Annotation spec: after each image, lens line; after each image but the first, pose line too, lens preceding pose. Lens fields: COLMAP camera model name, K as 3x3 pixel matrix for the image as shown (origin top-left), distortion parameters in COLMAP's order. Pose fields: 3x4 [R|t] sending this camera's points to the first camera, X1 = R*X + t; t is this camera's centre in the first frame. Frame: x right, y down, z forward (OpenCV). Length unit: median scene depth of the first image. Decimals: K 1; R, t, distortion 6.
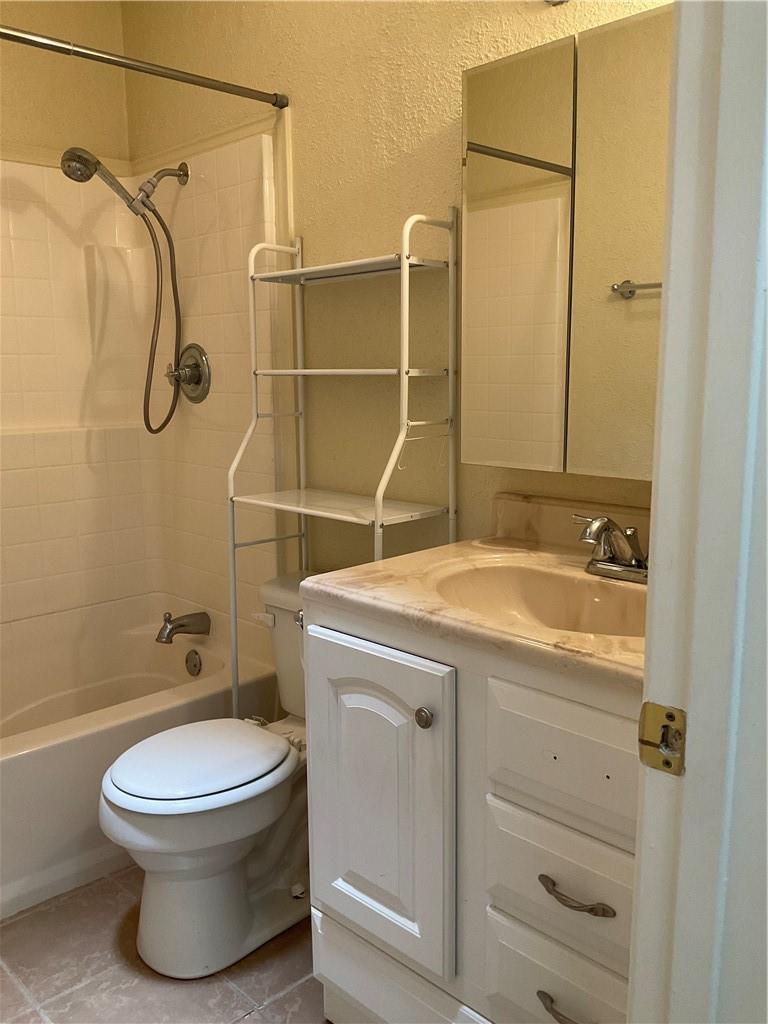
lens RADIAL K [[846.7, 0, 366.4], [0, 846.7, 512.0], [0, 0, 1]] dist [0.043055, -0.094543]
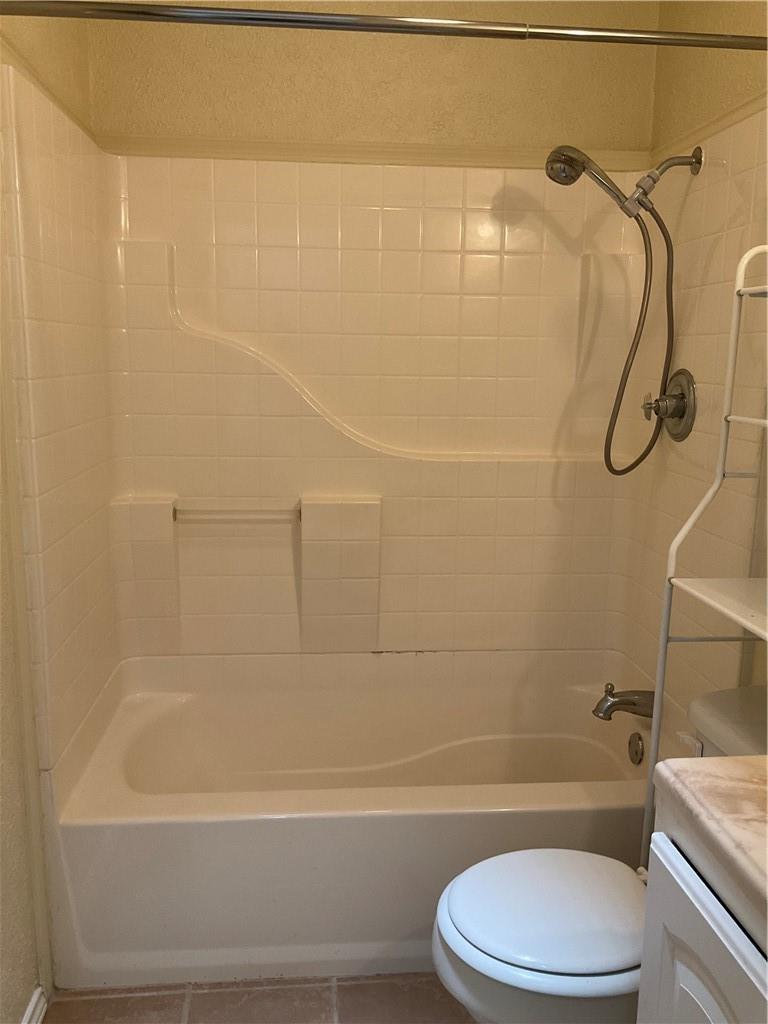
lens RADIAL K [[846.7, 0, 366.4], [0, 846.7, 512.0], [0, 0, 1]] dist [0.043055, -0.094543]
pose [[0.785970, 0.128209, -0.604826, 0.069838], [-0.123029, 0.991132, 0.050220, -0.067478], [0.605901, 0.034939, 0.794773, 0.176279]]
